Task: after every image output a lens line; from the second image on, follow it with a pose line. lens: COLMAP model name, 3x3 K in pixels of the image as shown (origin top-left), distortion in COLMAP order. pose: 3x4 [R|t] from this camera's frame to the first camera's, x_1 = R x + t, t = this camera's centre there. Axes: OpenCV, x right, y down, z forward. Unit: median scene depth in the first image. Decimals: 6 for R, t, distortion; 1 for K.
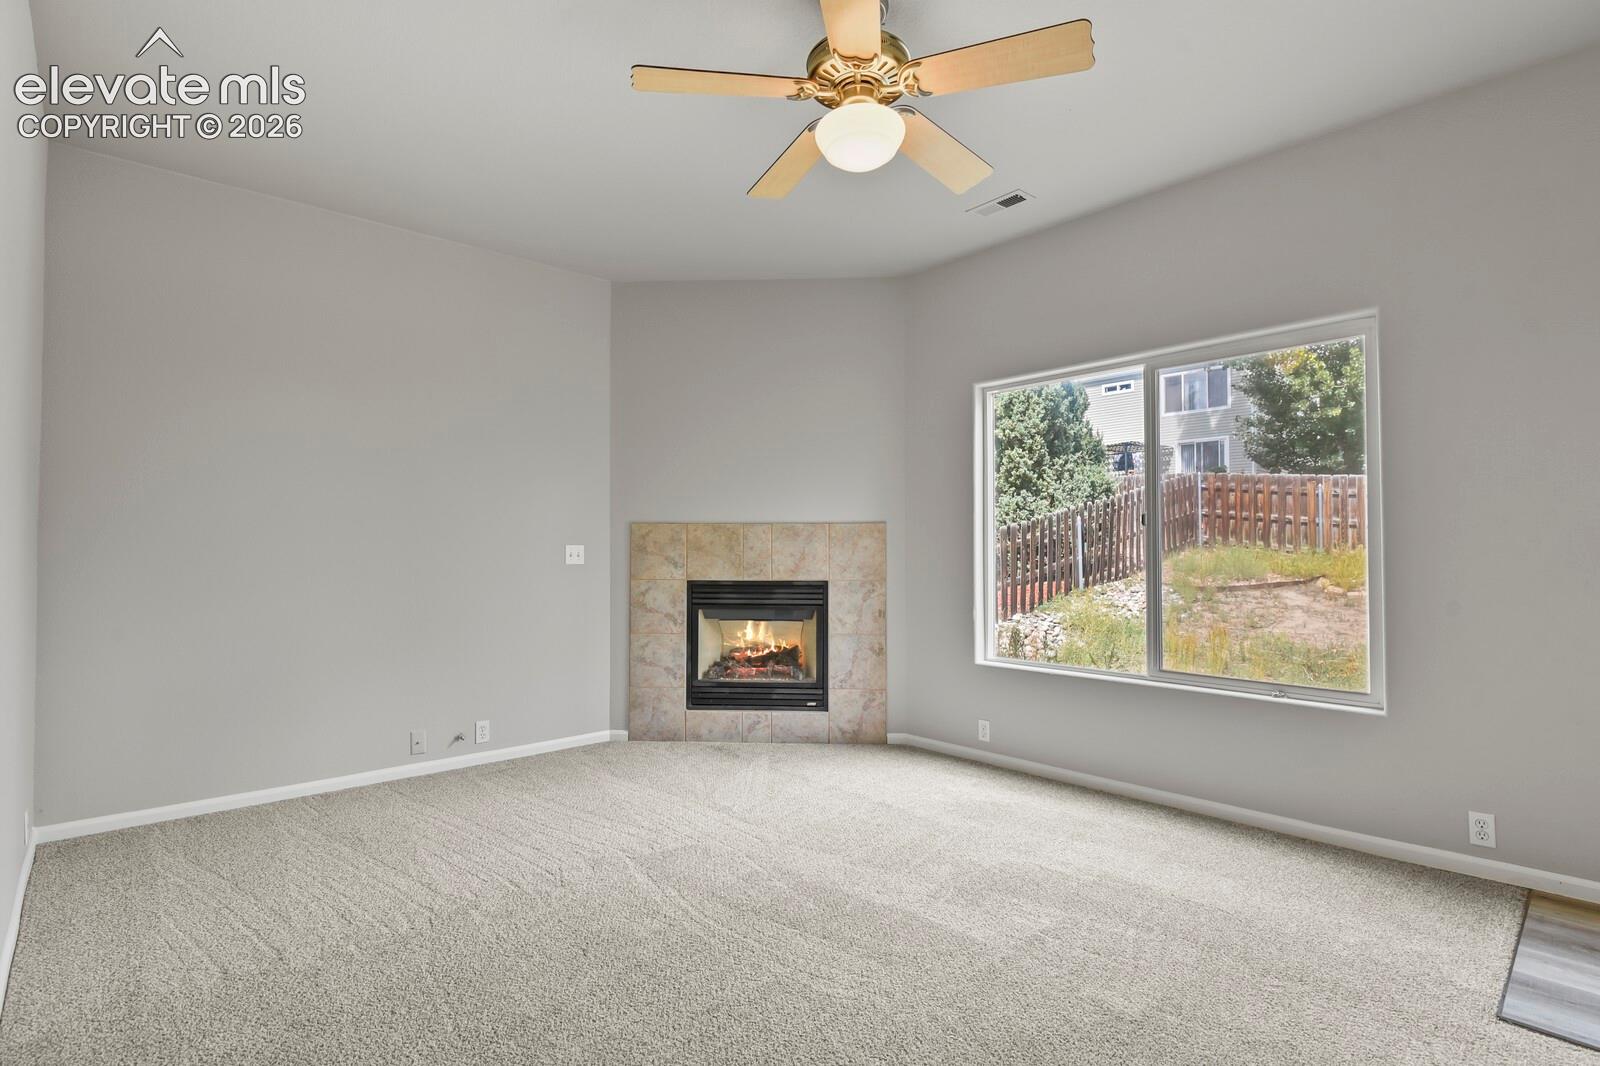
lens RADIAL K [[771.8, 0, 802.3], [0, 771.8, 536.0], [0, 0, 1]] dist [-0.011441, -0.006212]
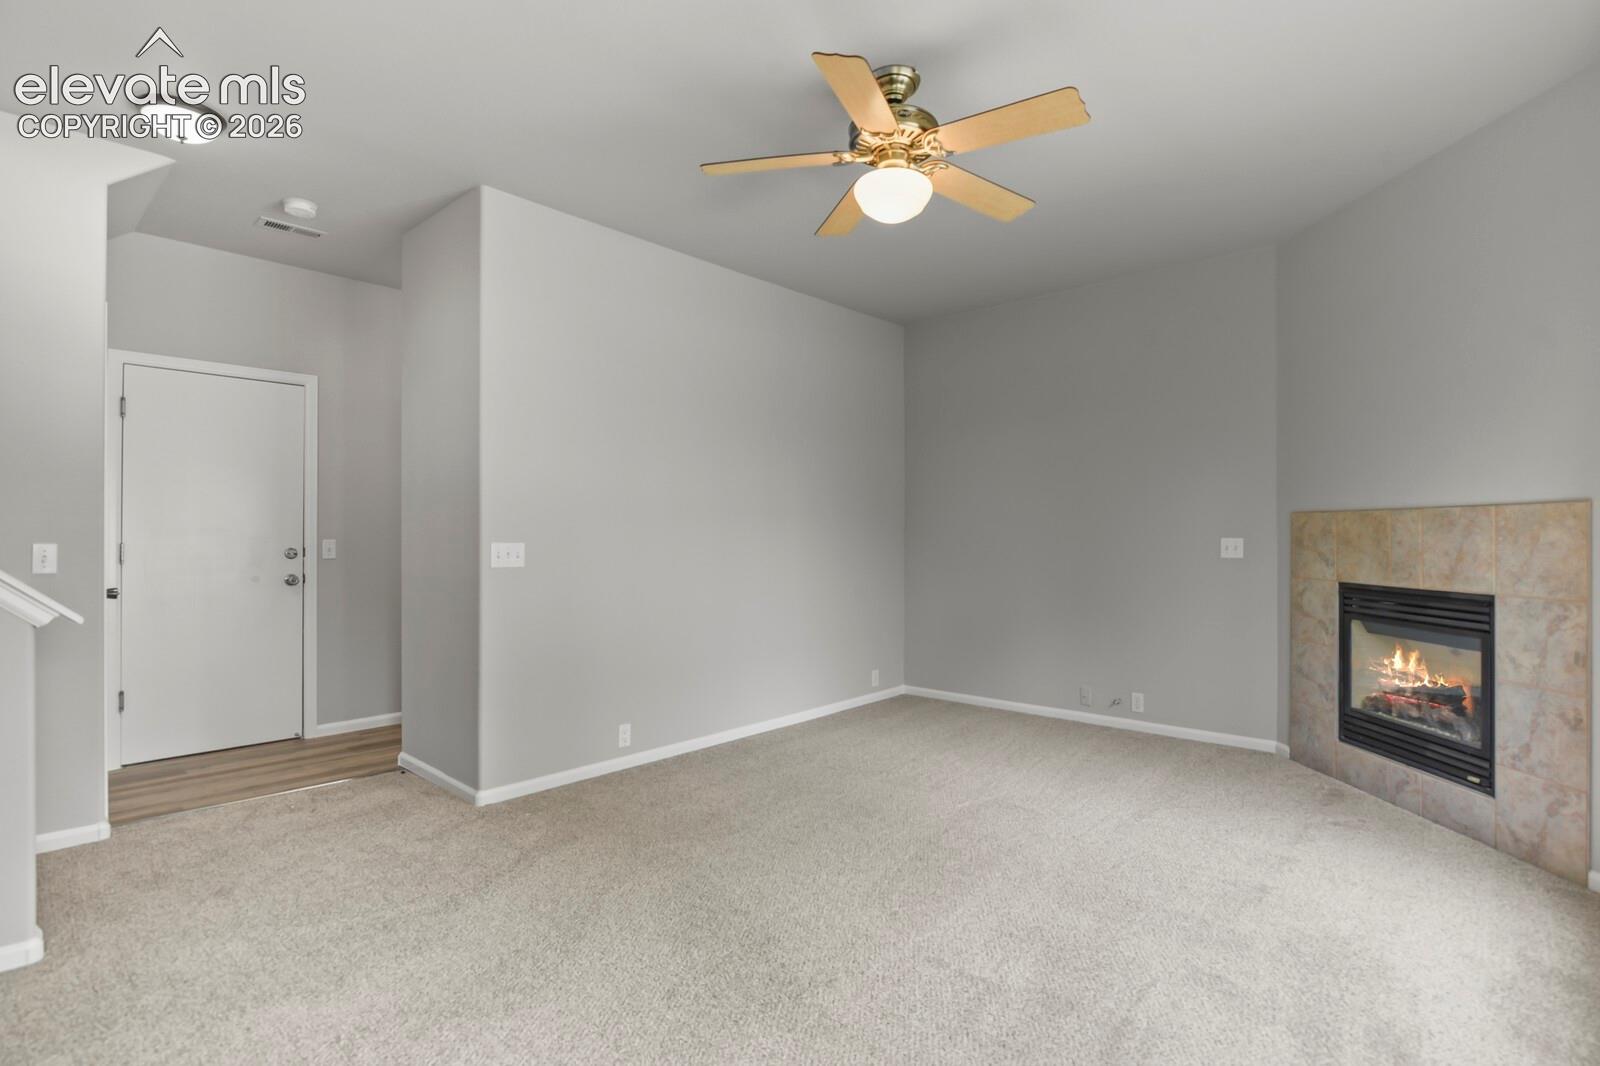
lens RADIAL K [[771.8, 0, 803.0], [0, 771.8, 534.2], [0, 0, 1]] dist [-0.011441, -0.006212]
pose [[0.093759, -0.001025, -0.995594, 0.605380], [0.020589, 0.999788, 0.000909, -0.004995], [0.995382, -0.020584, 0.093761, 0.368803]]
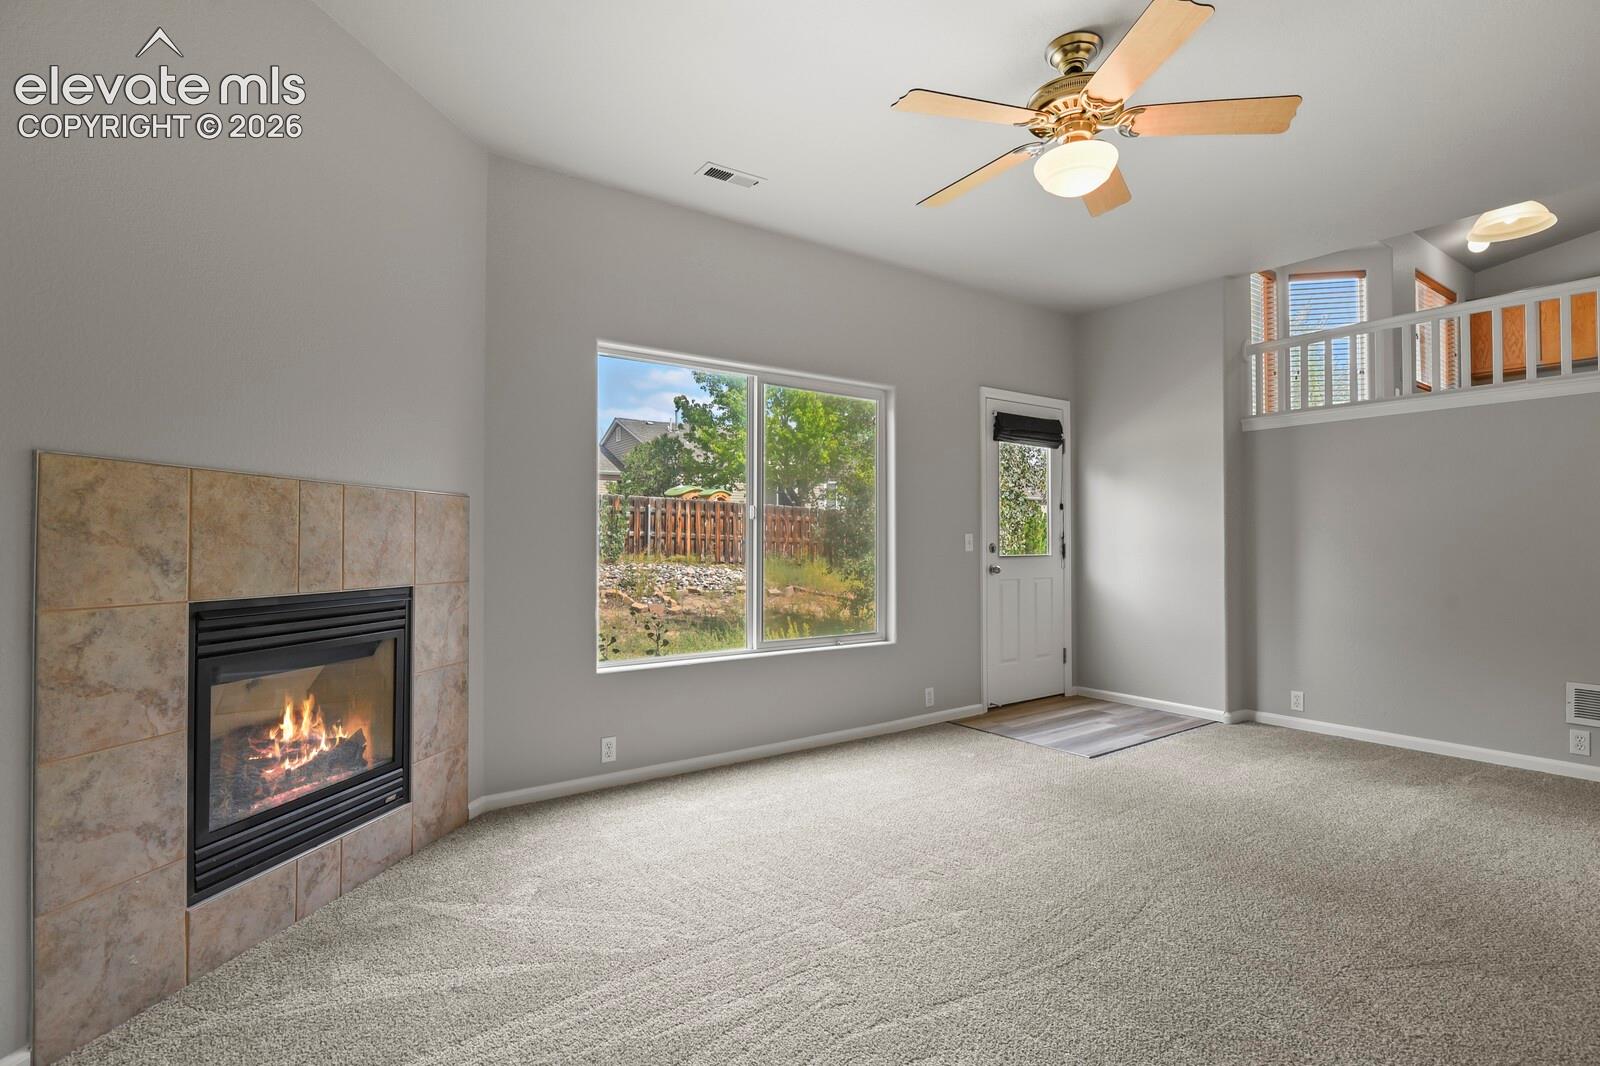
lens RADIAL K [[771.8, 0, 798.0], [0, 771.8, 531.3], [0, 0, 1]] dist [-0.011441, -0.006212]
pose [[0.121724, 0.018527, 0.992391, -0.530175], [-0.014327, 0.999754, -0.016907, 0.020599], [-0.992461, -0.012160, 0.121960, 0.622674]]
